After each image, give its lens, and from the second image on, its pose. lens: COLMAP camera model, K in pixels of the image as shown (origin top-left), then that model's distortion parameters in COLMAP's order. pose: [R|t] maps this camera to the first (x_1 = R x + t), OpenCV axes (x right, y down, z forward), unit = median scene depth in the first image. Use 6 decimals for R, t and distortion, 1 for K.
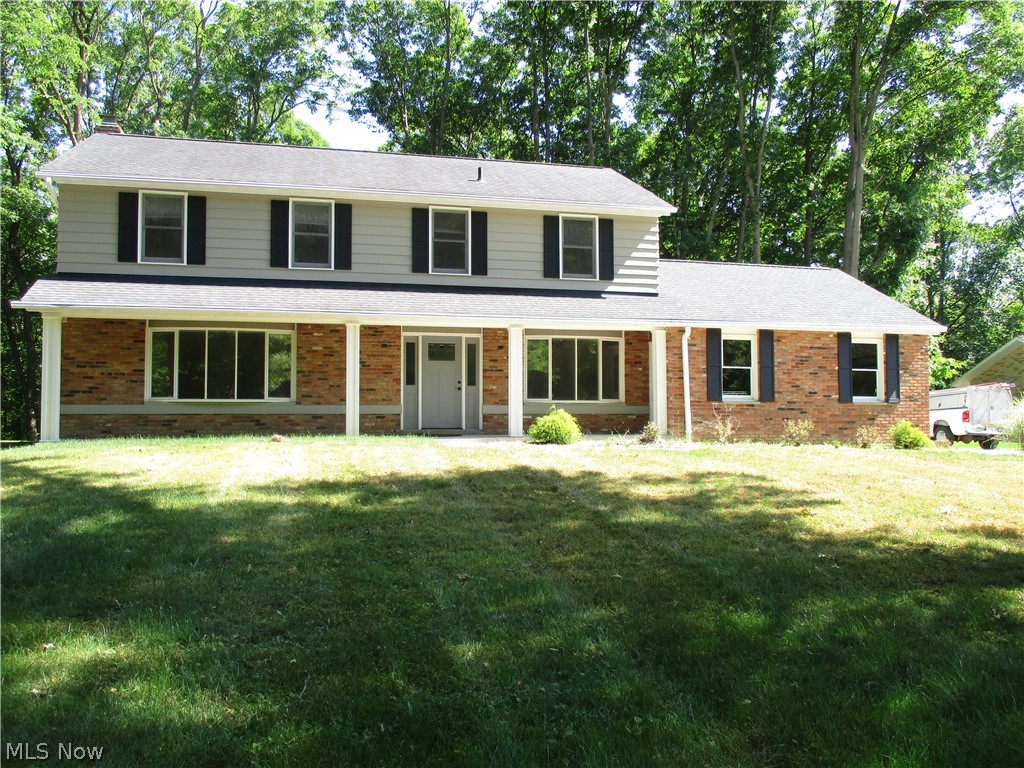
lens RADIAL K [[855.2, 0, 514.0], [0, 855.2, 387.0], [0, 0, 1]] dist [-0.042674, 0.020048]
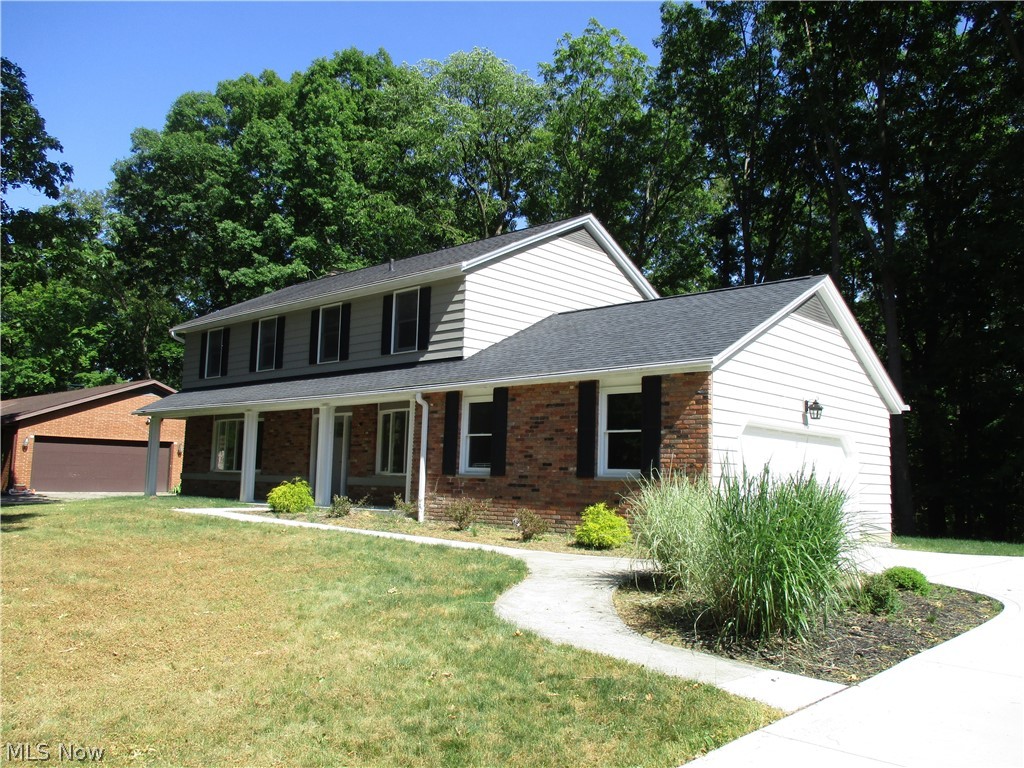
lens RADIAL K [[855.2, 0, 511.6], [0, 855.2, 381.2], [0, 0, 1]] dist [-0.042674, 0.020048]
pose [[0.553628, -0.082971, -0.828620, 1.029796], [0.018557, 0.996006, -0.087333, -0.001147], [0.832557, 0.032973, 0.552957, 0.577163]]
